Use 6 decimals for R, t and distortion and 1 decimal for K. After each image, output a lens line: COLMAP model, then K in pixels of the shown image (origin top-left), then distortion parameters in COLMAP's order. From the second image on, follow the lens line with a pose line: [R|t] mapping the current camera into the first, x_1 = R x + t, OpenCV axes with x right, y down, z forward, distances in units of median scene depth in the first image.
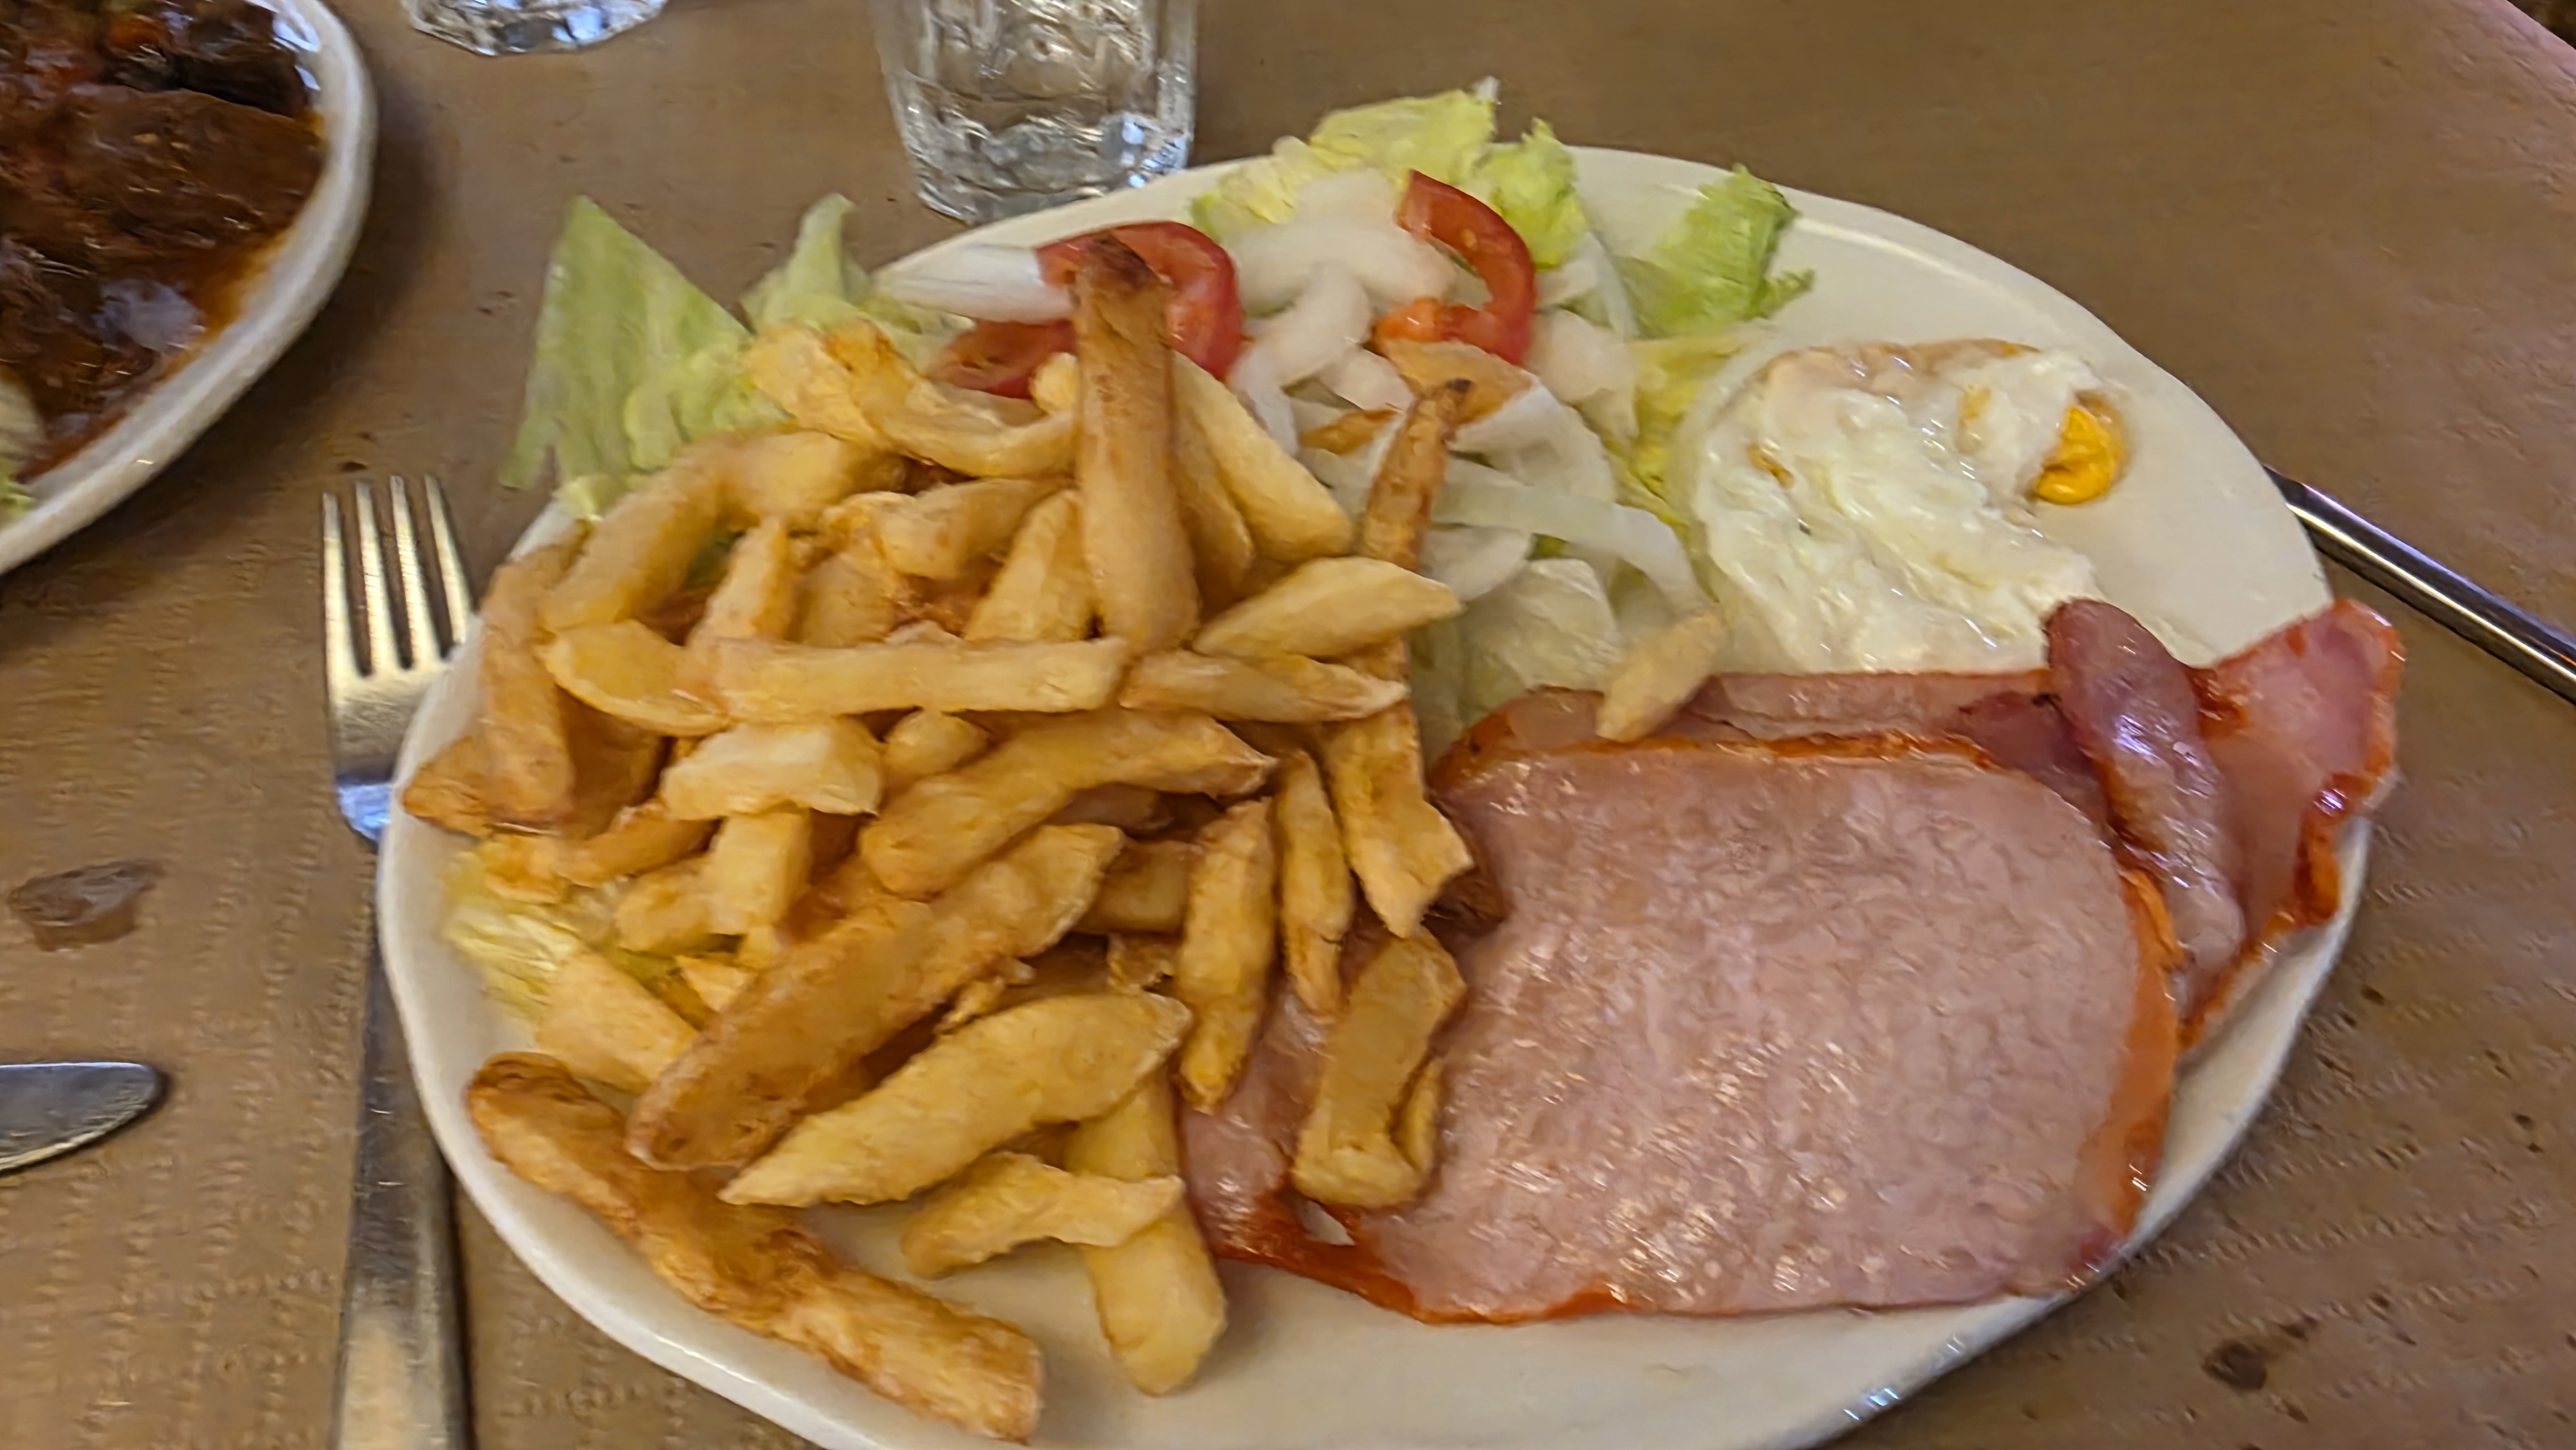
lens RADIAL K [[1631.1, 0, 1288.0], [0, 1631.1, 725.0], [0, 0, 1]] dist [0.041468, 0.000388]
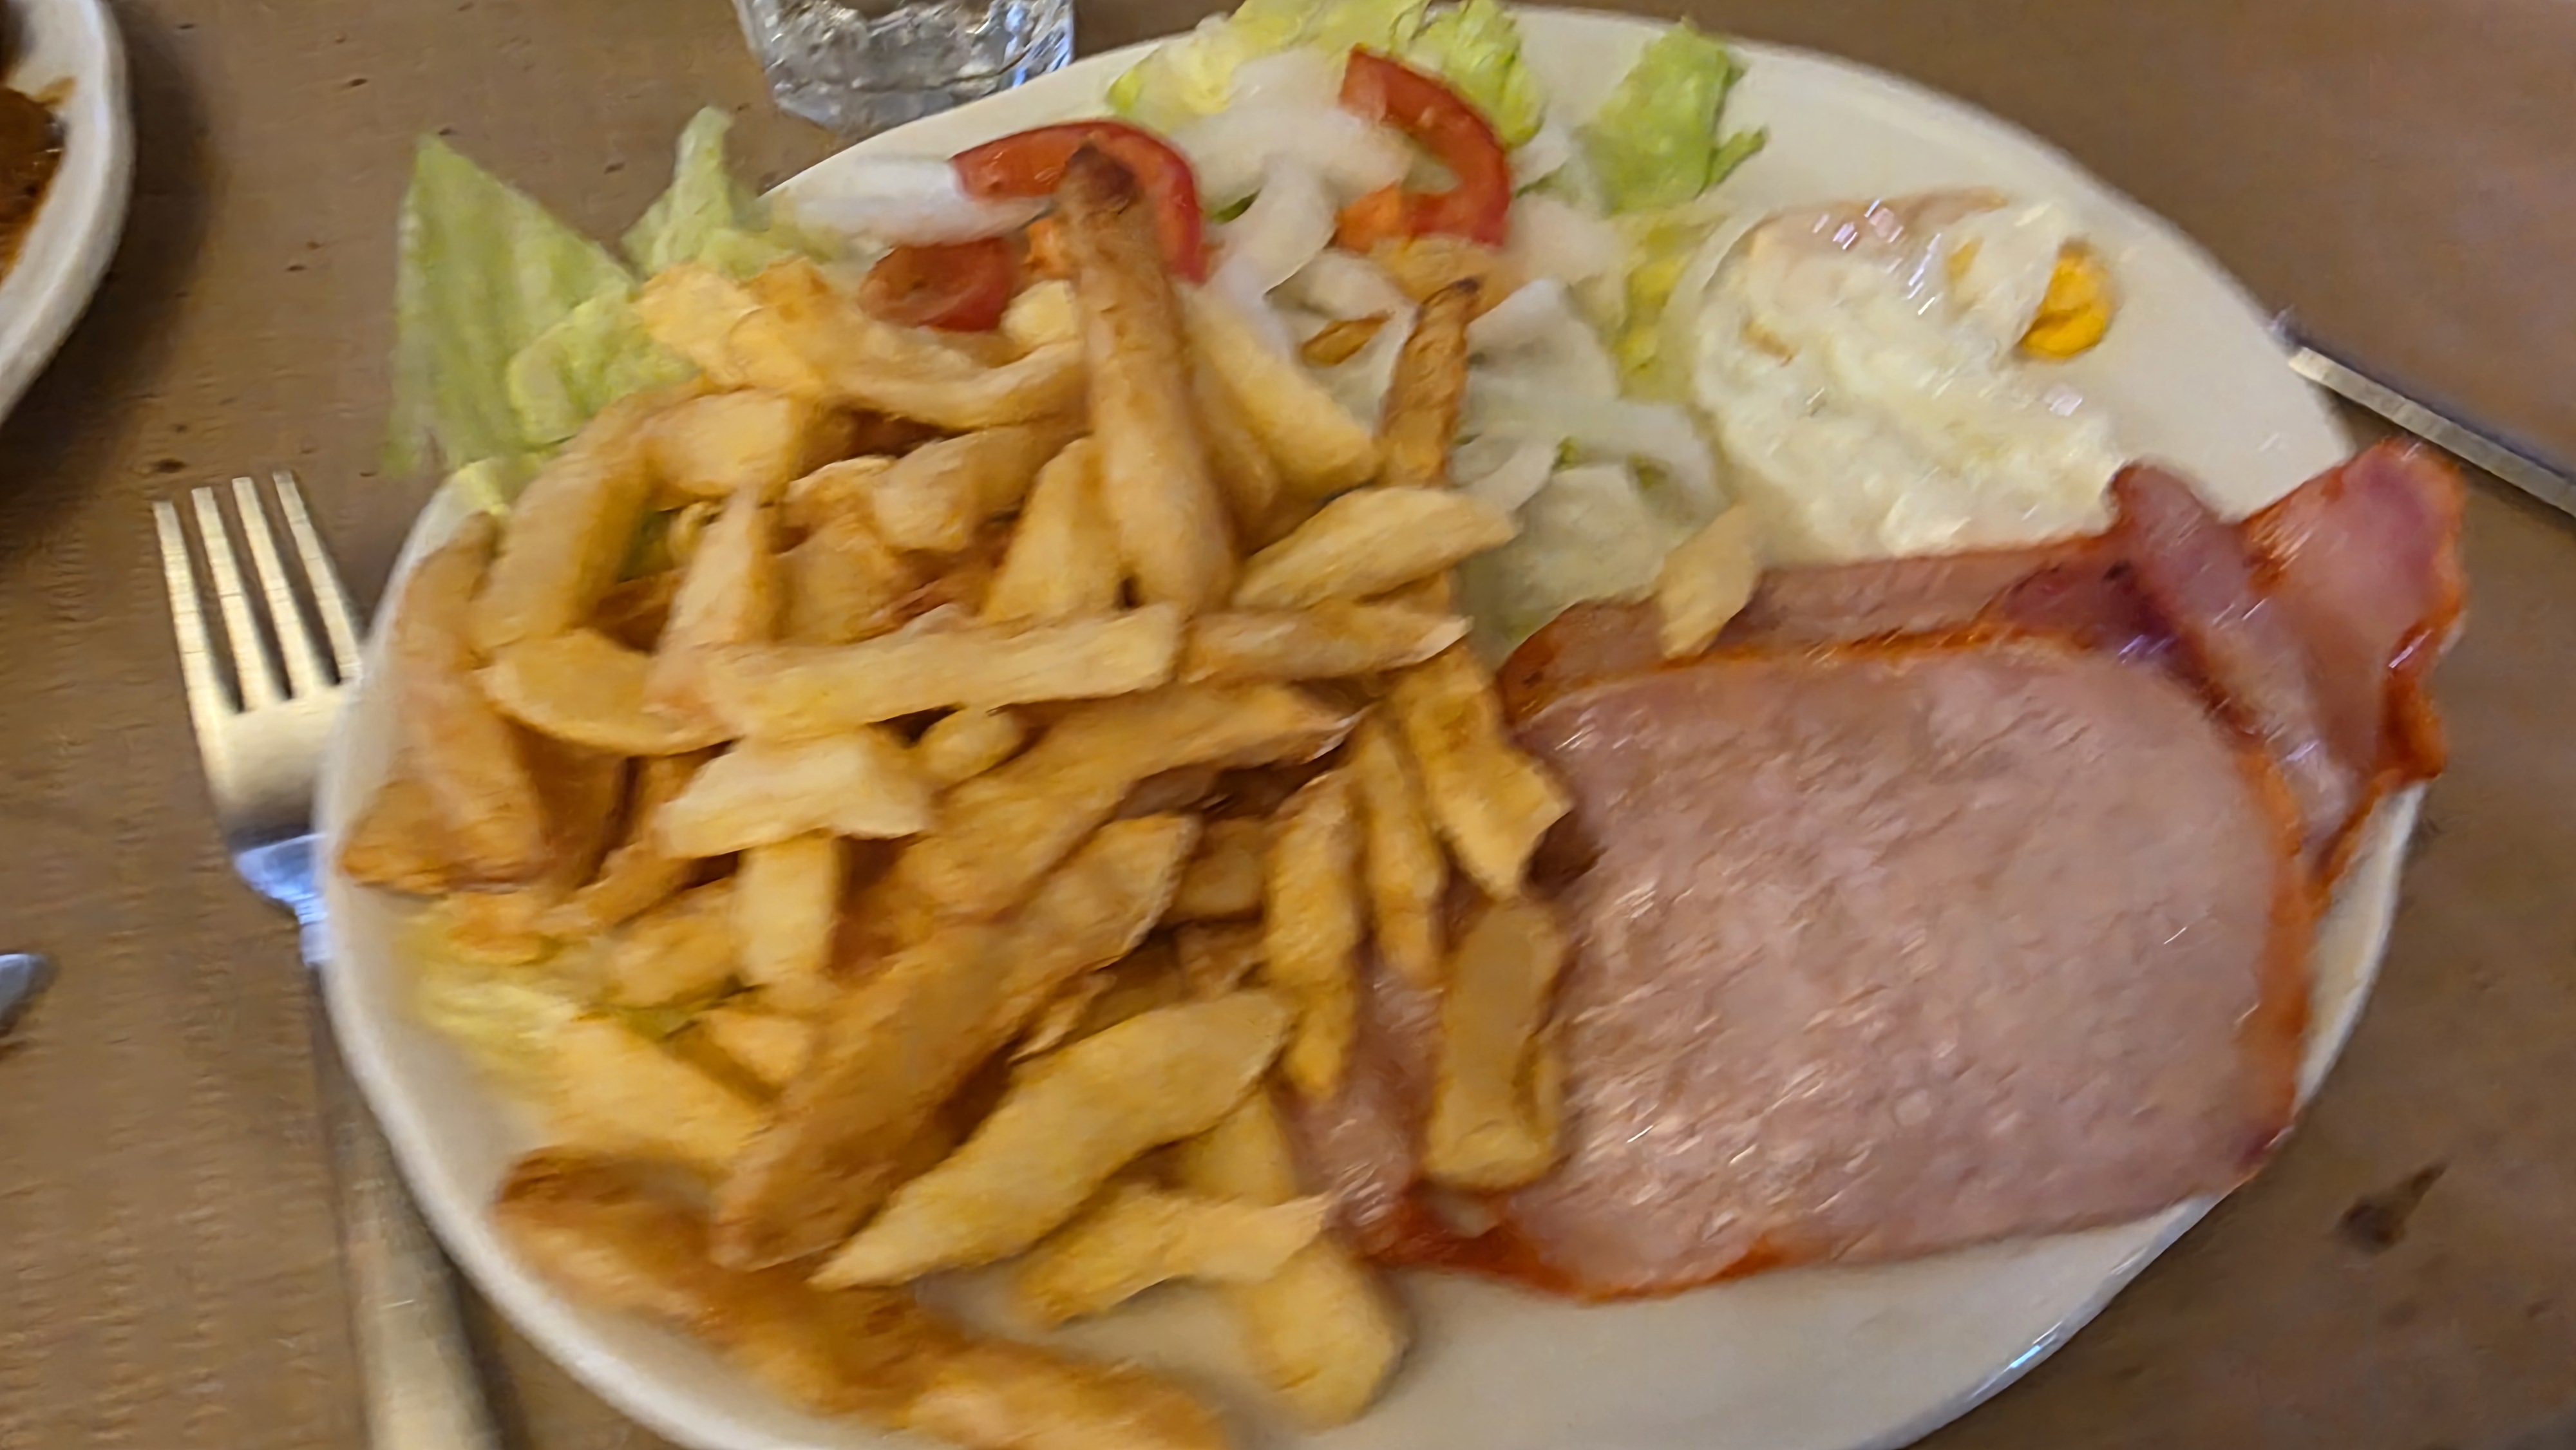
lens RADIAL K [[1603.8, 0, 1288.0], [0, 1603.8, 725.0], [0, 0, 1]] dist [0.025630, -0.000490]
pose [[0.988478, -0.103164, 0.110759, -0.133565], [0.094295, 0.992117, 0.082533, -0.050690], [-0.118401, -0.071138, 0.990414, 0.111057]]
